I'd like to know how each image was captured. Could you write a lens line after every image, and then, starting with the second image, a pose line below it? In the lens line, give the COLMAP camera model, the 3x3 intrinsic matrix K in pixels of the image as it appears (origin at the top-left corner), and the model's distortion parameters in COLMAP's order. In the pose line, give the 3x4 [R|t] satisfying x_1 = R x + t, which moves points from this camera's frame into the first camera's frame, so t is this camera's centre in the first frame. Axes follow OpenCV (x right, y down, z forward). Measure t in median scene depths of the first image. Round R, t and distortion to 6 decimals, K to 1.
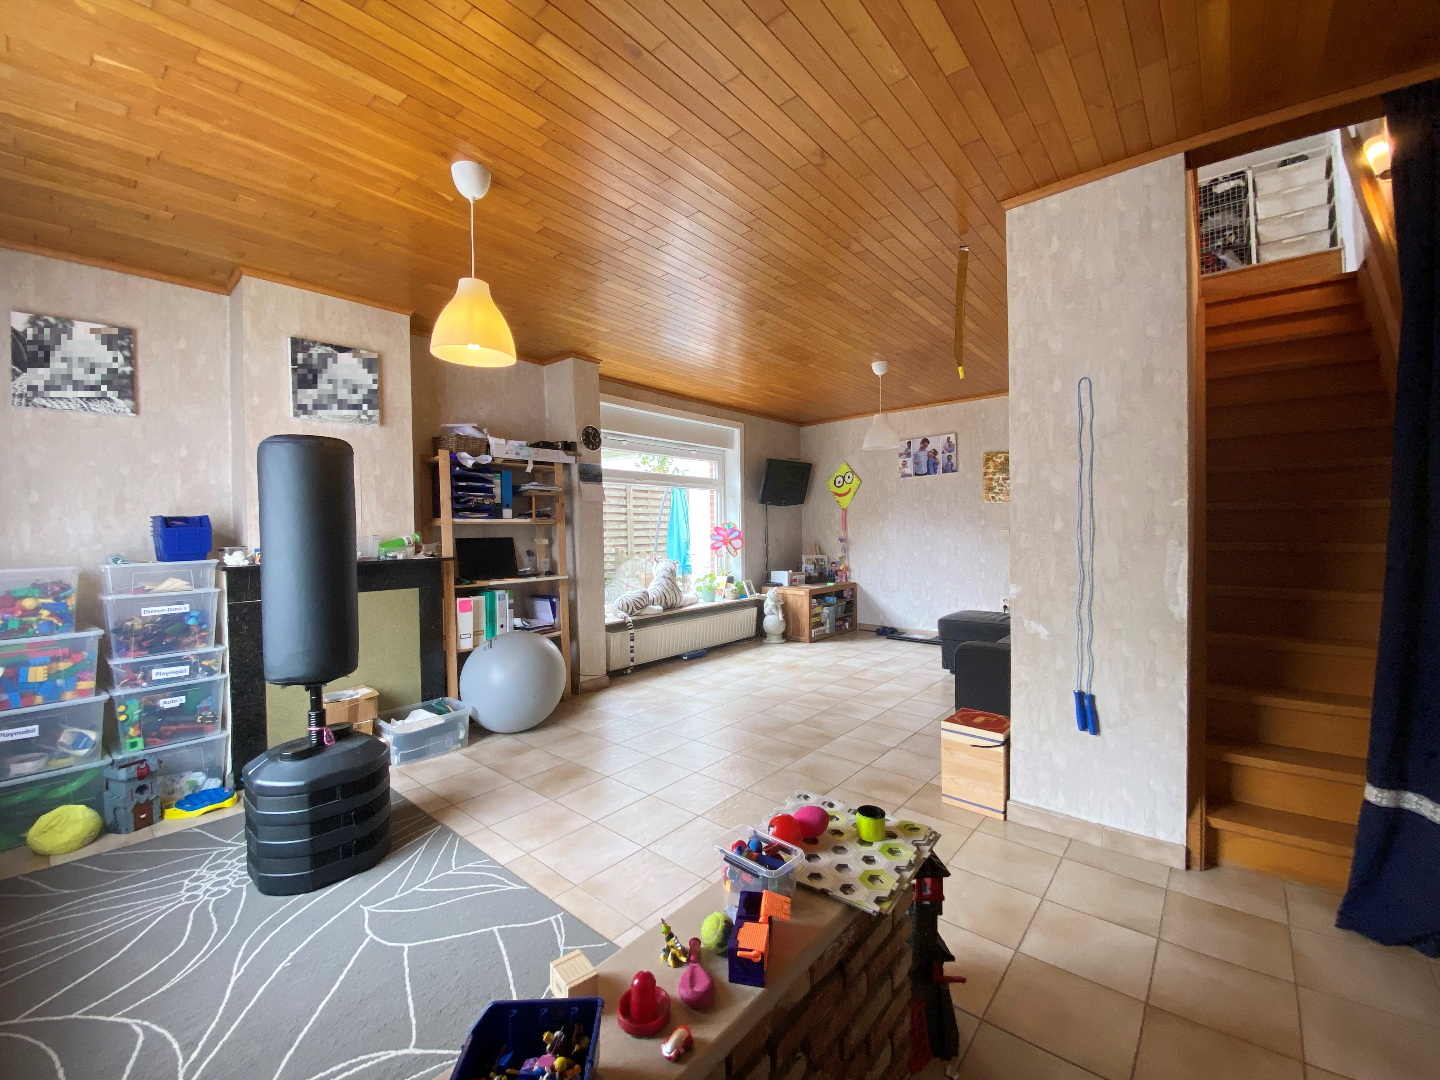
lens RADIAL K [[584.0, 0, 720.0], [0, 584.0, 540.0], [0, 0, 1]] dist [0.000210, -0.000008]
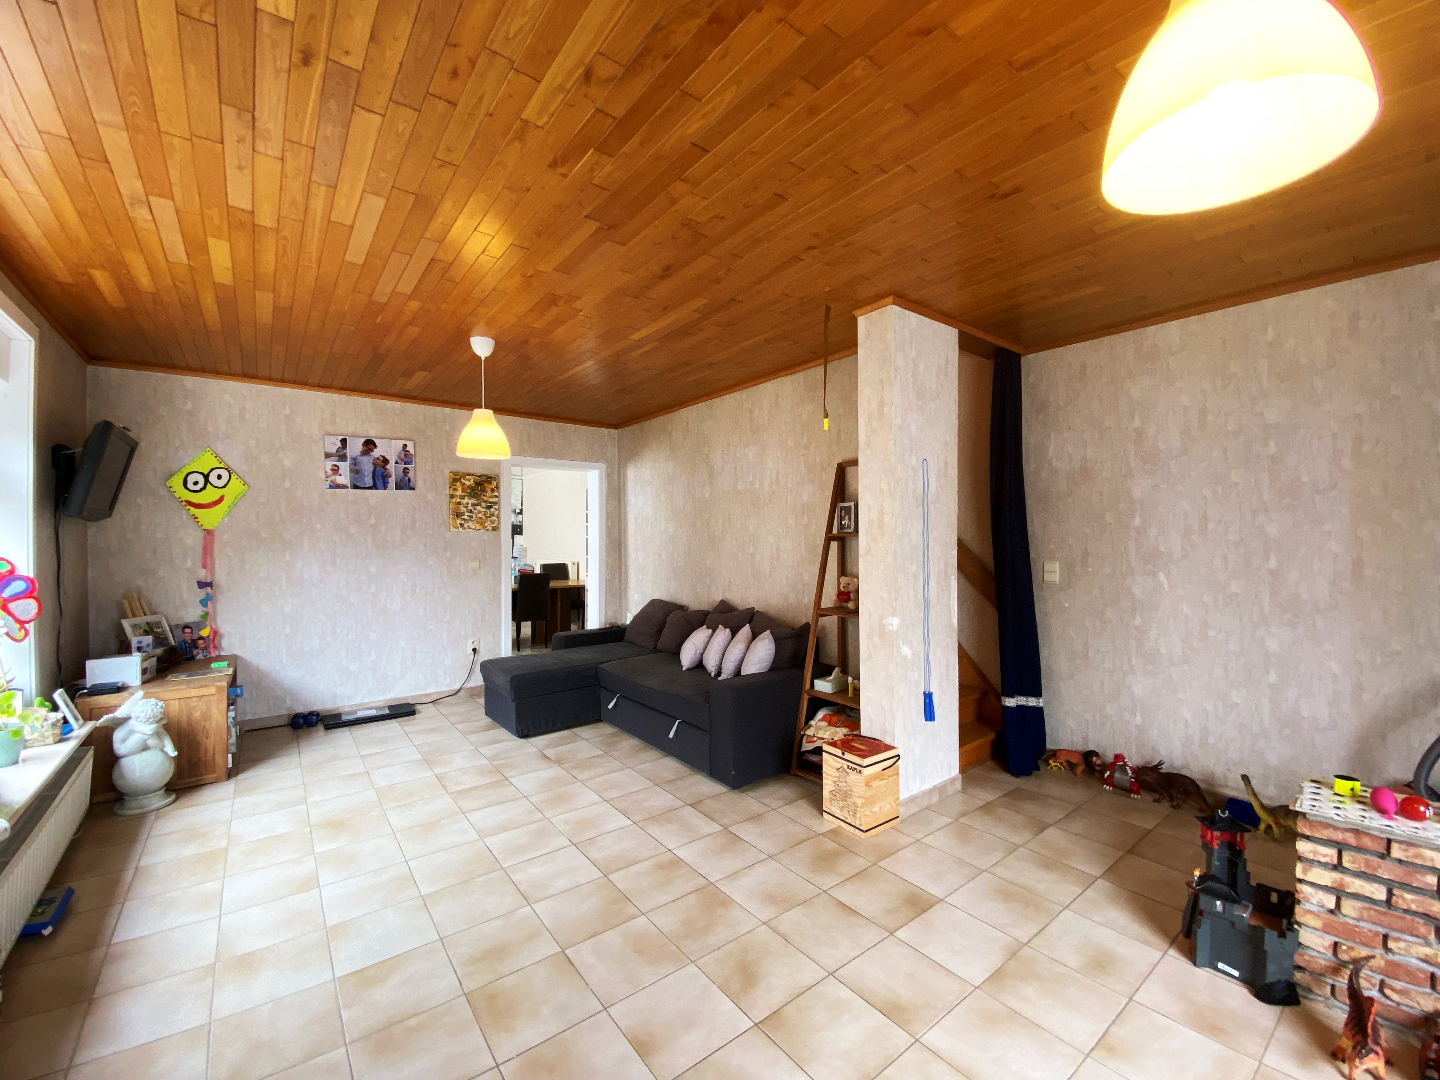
lens RADIAL K [[584.7, 0, 720.0], [0, 584.7, 540.0], [0, 0, 1]] dist [-0.003409, -0.000385]
pose [[0.190519, 0.012080, 0.981609, -0.286257], [0.018291, 0.999707, -0.015853, -0.028241], [-0.981513, 0.020975, 0.190242, 0.436261]]
